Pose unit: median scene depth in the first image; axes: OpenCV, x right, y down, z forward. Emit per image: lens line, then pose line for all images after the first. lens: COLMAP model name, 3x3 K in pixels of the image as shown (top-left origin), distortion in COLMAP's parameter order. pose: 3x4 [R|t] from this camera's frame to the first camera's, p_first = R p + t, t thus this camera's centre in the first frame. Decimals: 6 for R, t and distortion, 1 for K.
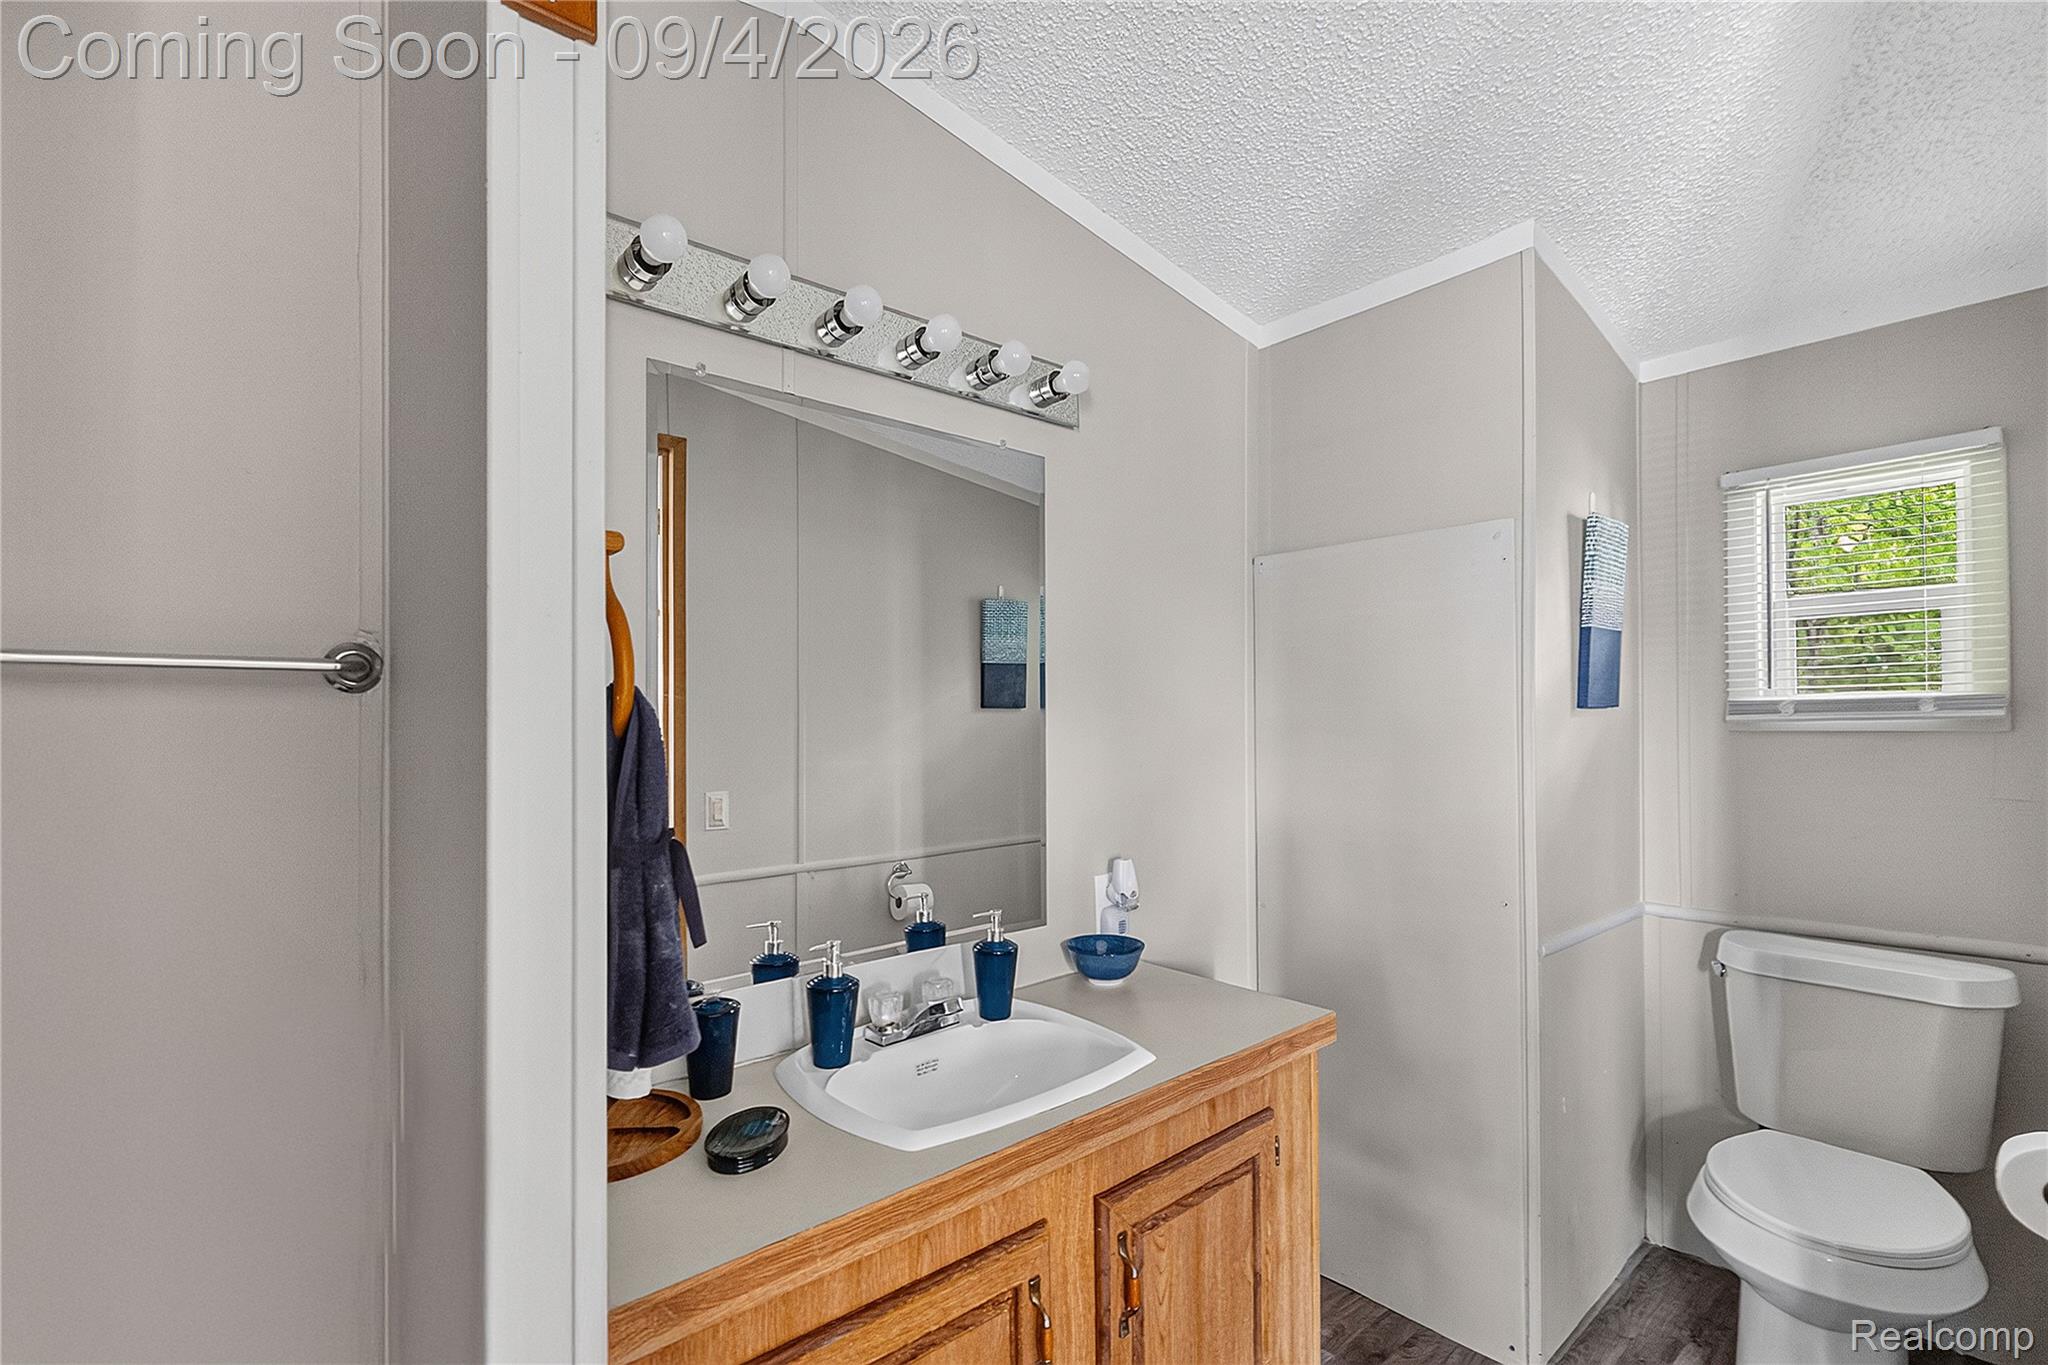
lens RADIAL K [[928.4, 0, 1024.5], [0, 928.4, 724.4], [0, 0, 1]] dist [-0.000705, -0.000257]
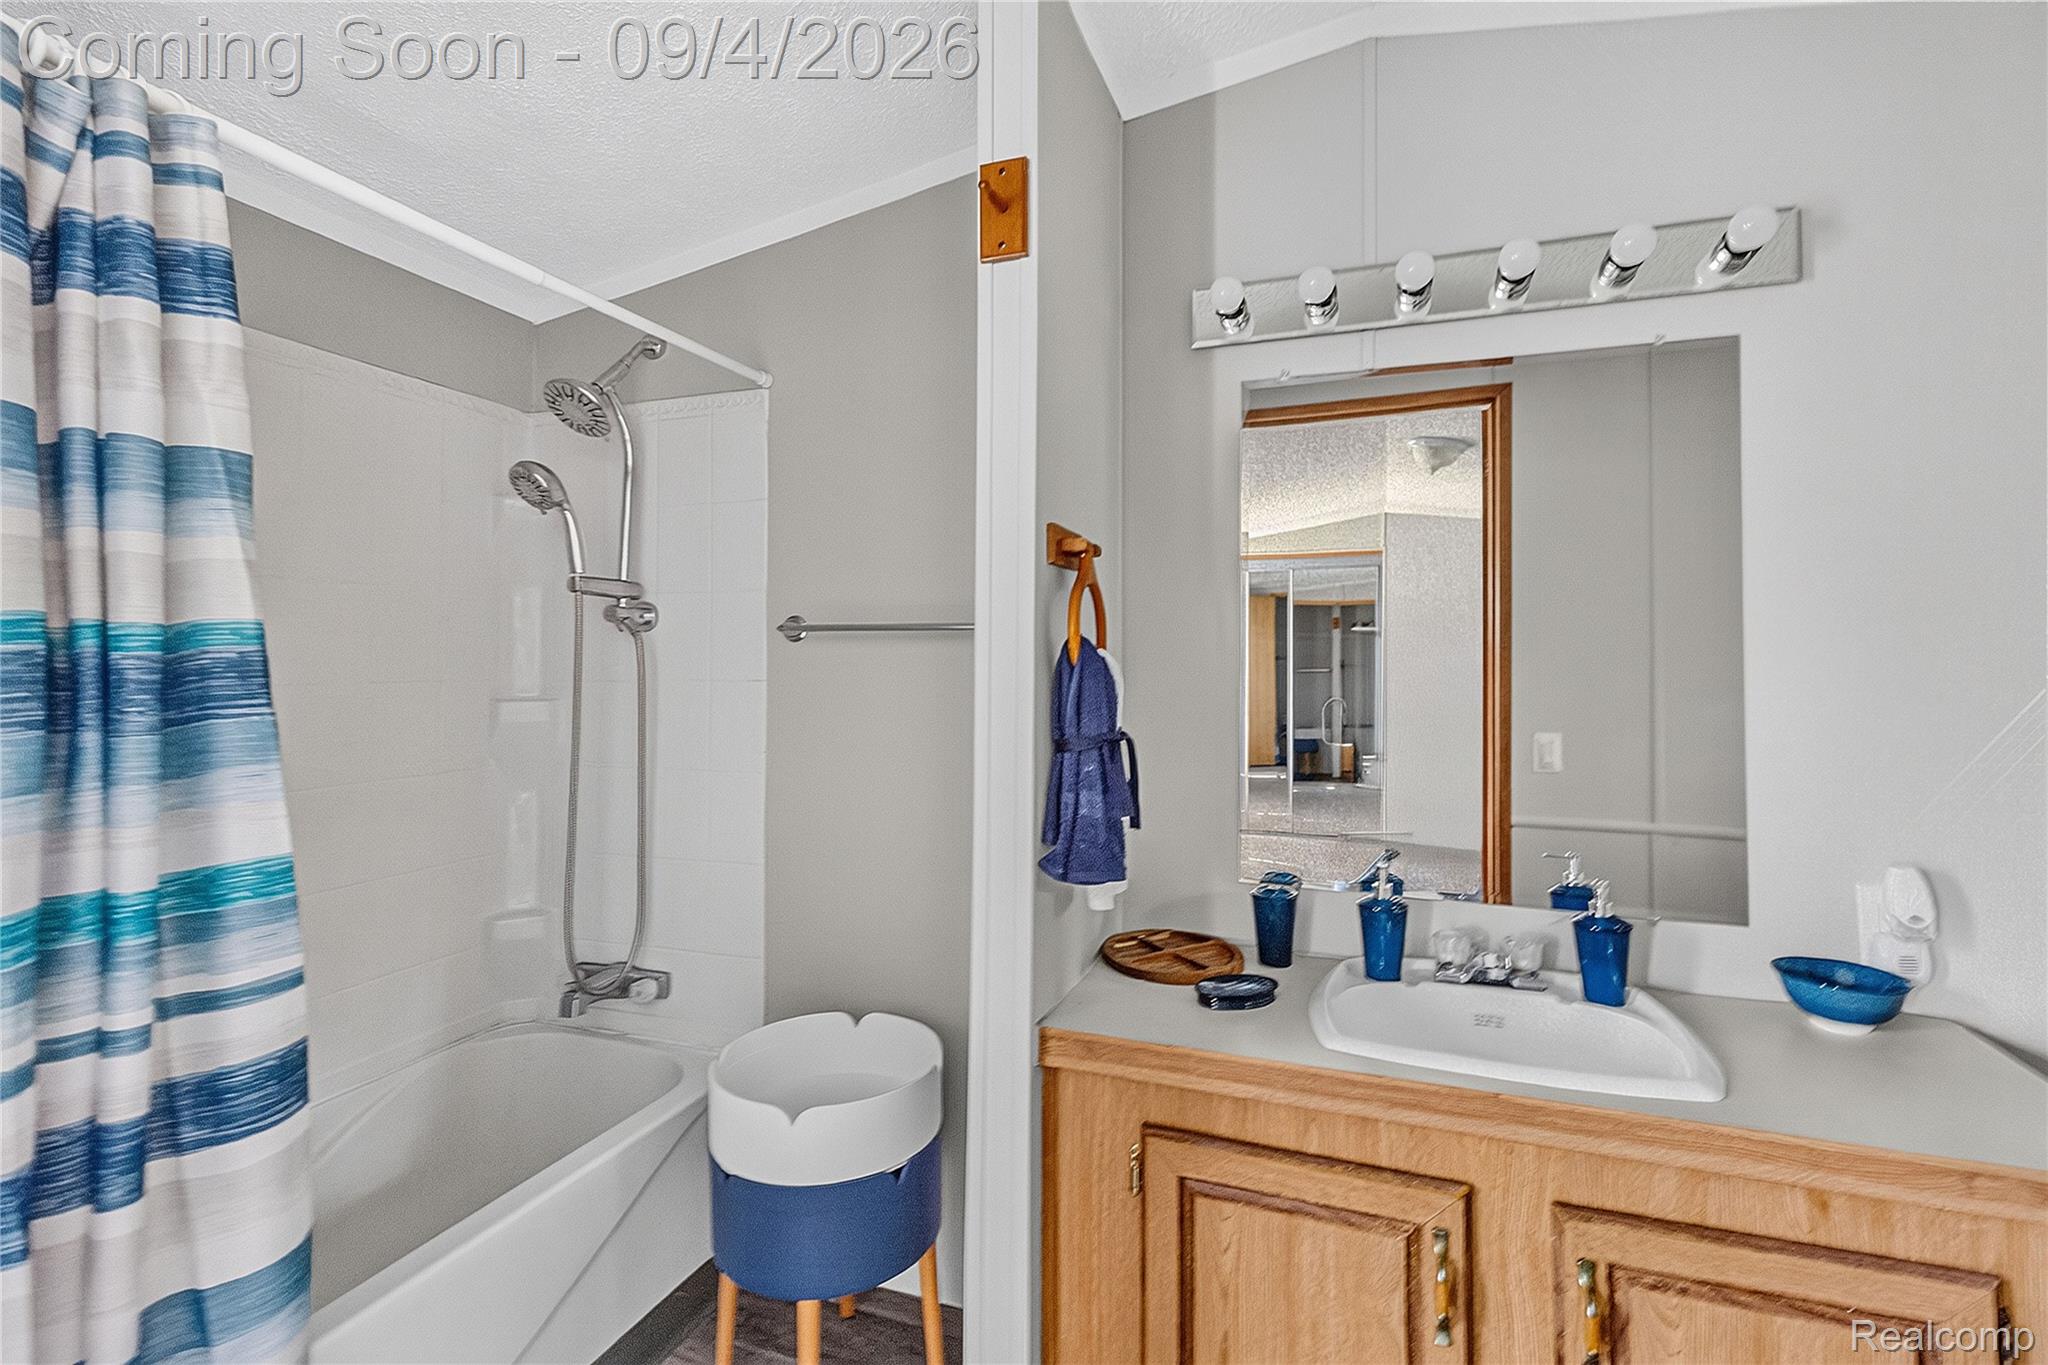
lens RADIAL K [[907.2, 0, 1027.5], [0, 907.2, 651.8], [0, 0, 1]] dist [-0.001733, -0.000620]
pose [[0.479646, -0.000520, -0.877462, 0.528482], [-0.009601, 0.999937, -0.005841, -0.009459], [0.877410, 0.011226, 0.479610, 0.113696]]
